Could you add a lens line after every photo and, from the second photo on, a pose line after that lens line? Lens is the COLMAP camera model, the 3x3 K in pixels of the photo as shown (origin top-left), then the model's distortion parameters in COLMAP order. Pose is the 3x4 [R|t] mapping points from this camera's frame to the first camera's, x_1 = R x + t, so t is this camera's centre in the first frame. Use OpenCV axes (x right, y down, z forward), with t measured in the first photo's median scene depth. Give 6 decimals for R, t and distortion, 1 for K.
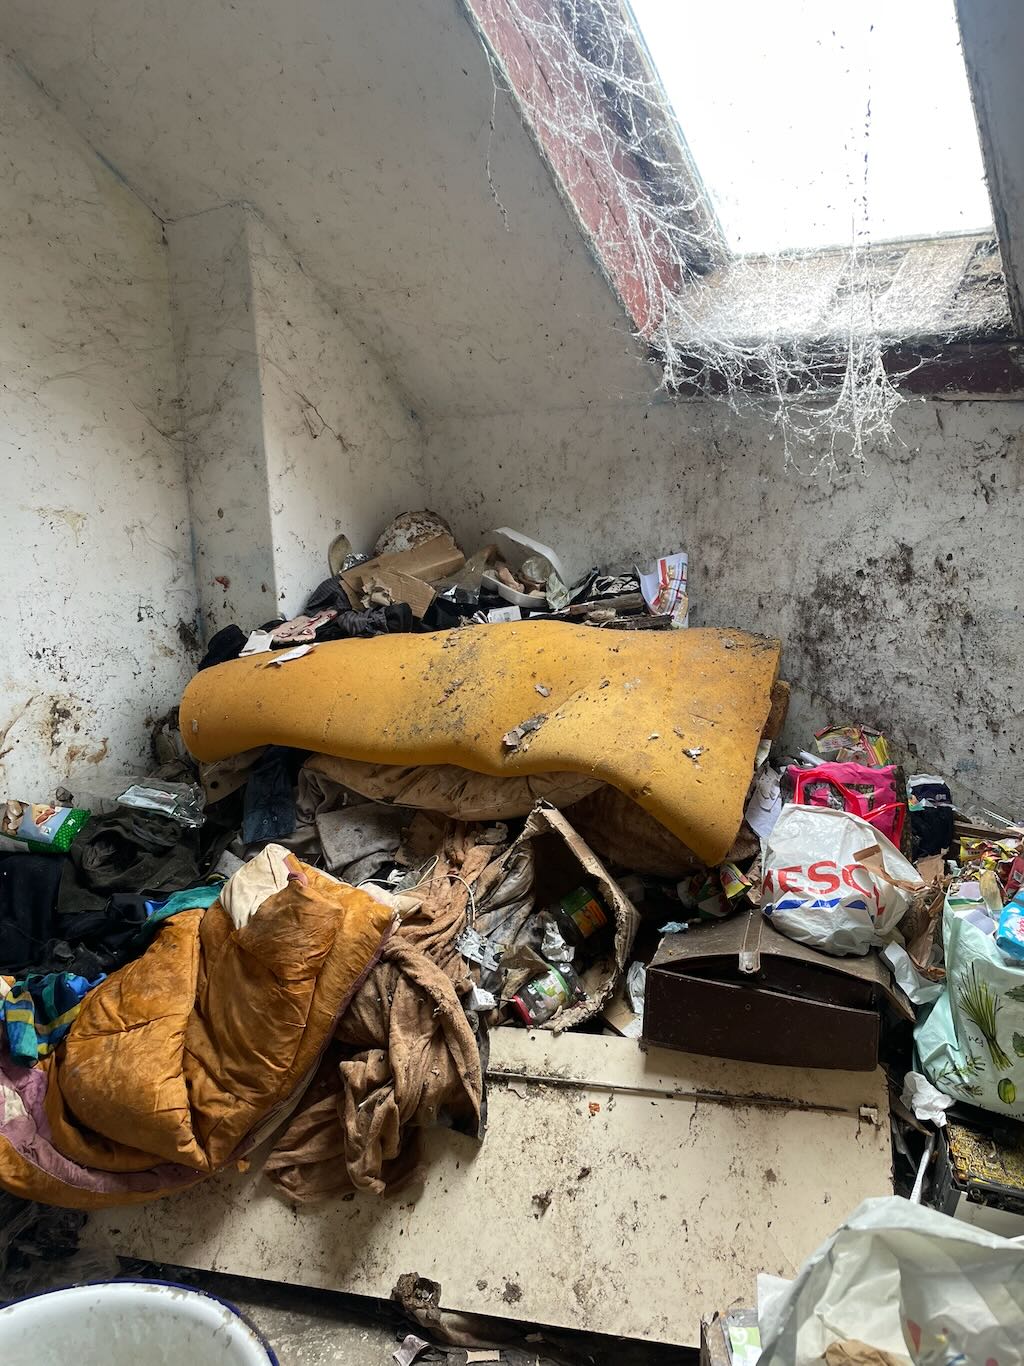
lens RADIAL K [[1035.2, 0, 505.5], [0, 1035.2, 658.3], [0, 0, 1]] dist [0.076393, -0.108301]
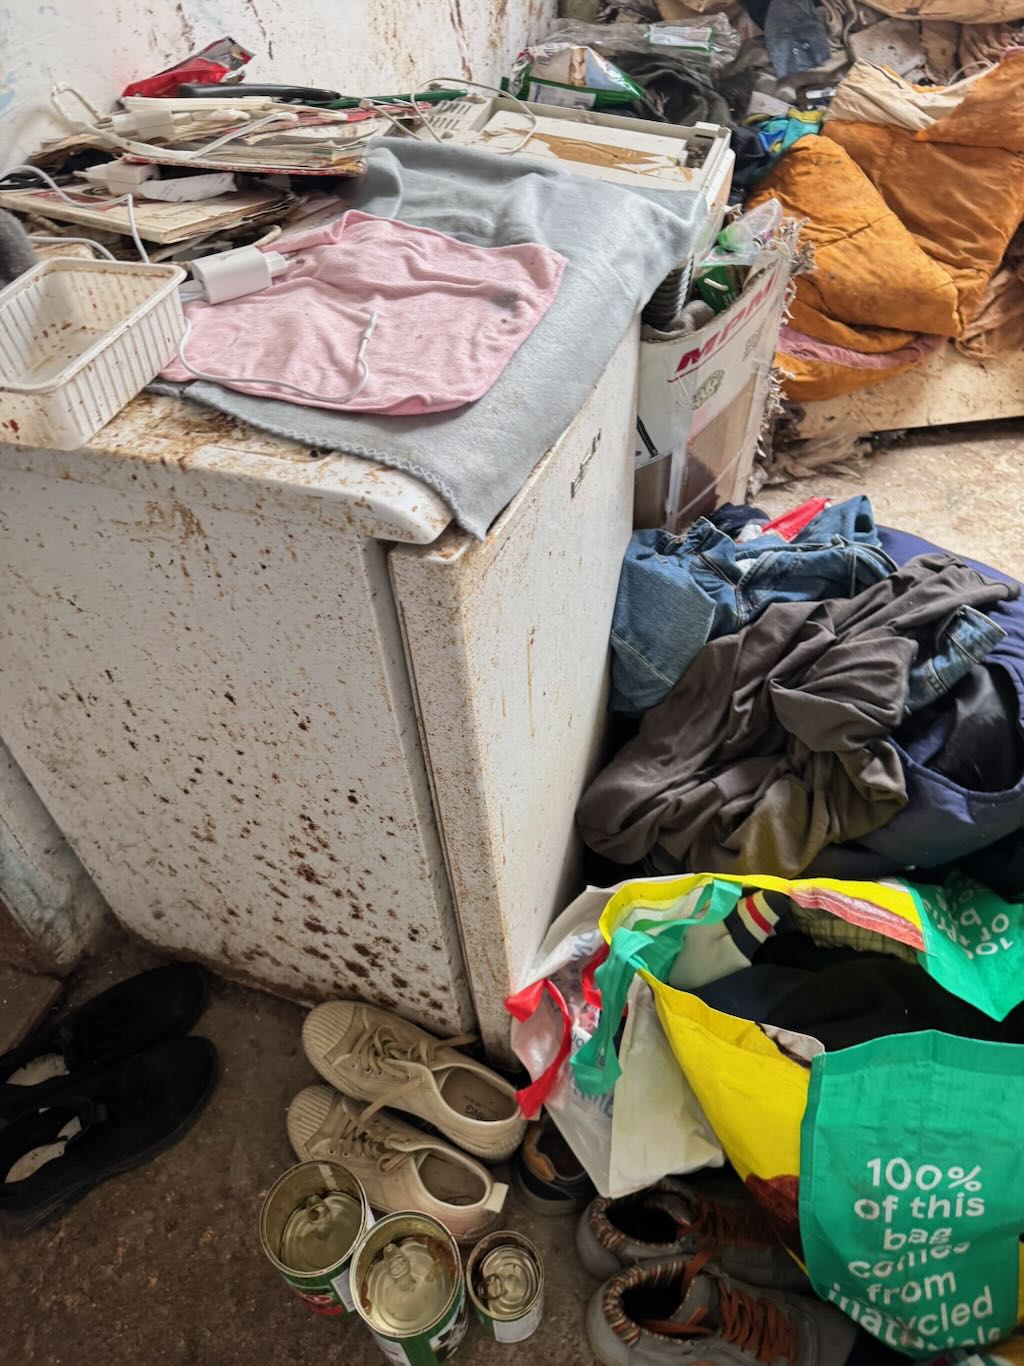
lens RADIAL K [[991.1, 0, 506.1], [0, 991.1, 675.7], [0, 0, 1]] dist [0.065977, -0.108114]
pose [[0.954821, -0.230803, 0.187206, -0.912858], [0.094893, 0.833751, 0.543926, 0.128829], [-0.281623, -0.501587, 0.817984, 0.033237]]
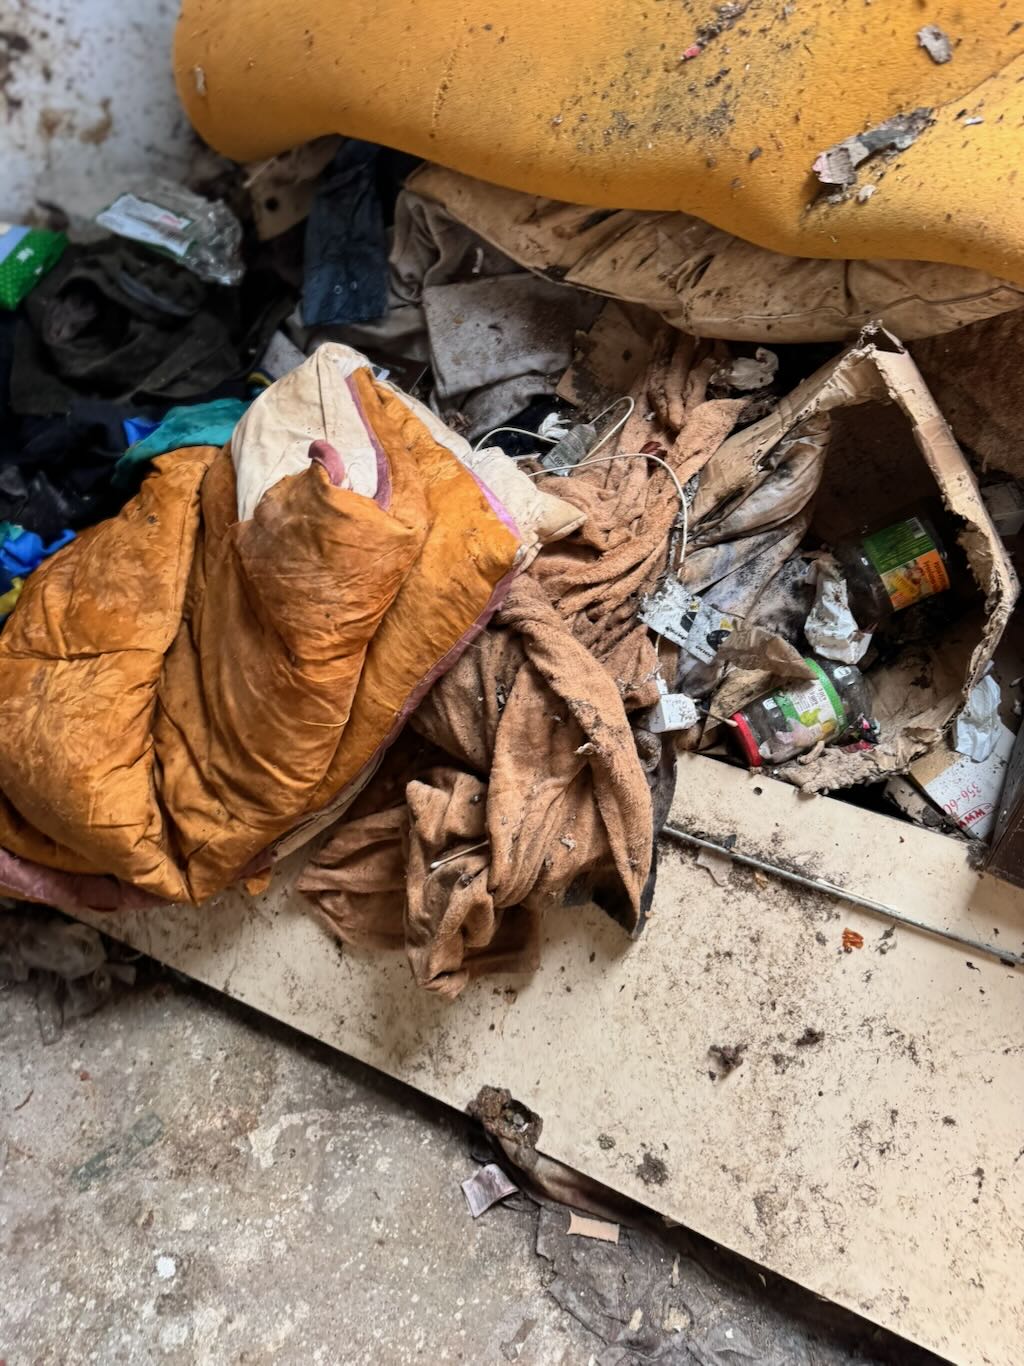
lens RADIAL K [[991.1, 0, 506.1], [0, 991.1, 675.7], [0, 0, 1]] dist [0.065977, -0.108114]
pose [[0.974463, 0.166520, -0.150642, -0.031058], [-0.058506, 0.835978, 0.545635, 0.036749], [0.216793, -0.522888, 0.824372, 0.536033]]
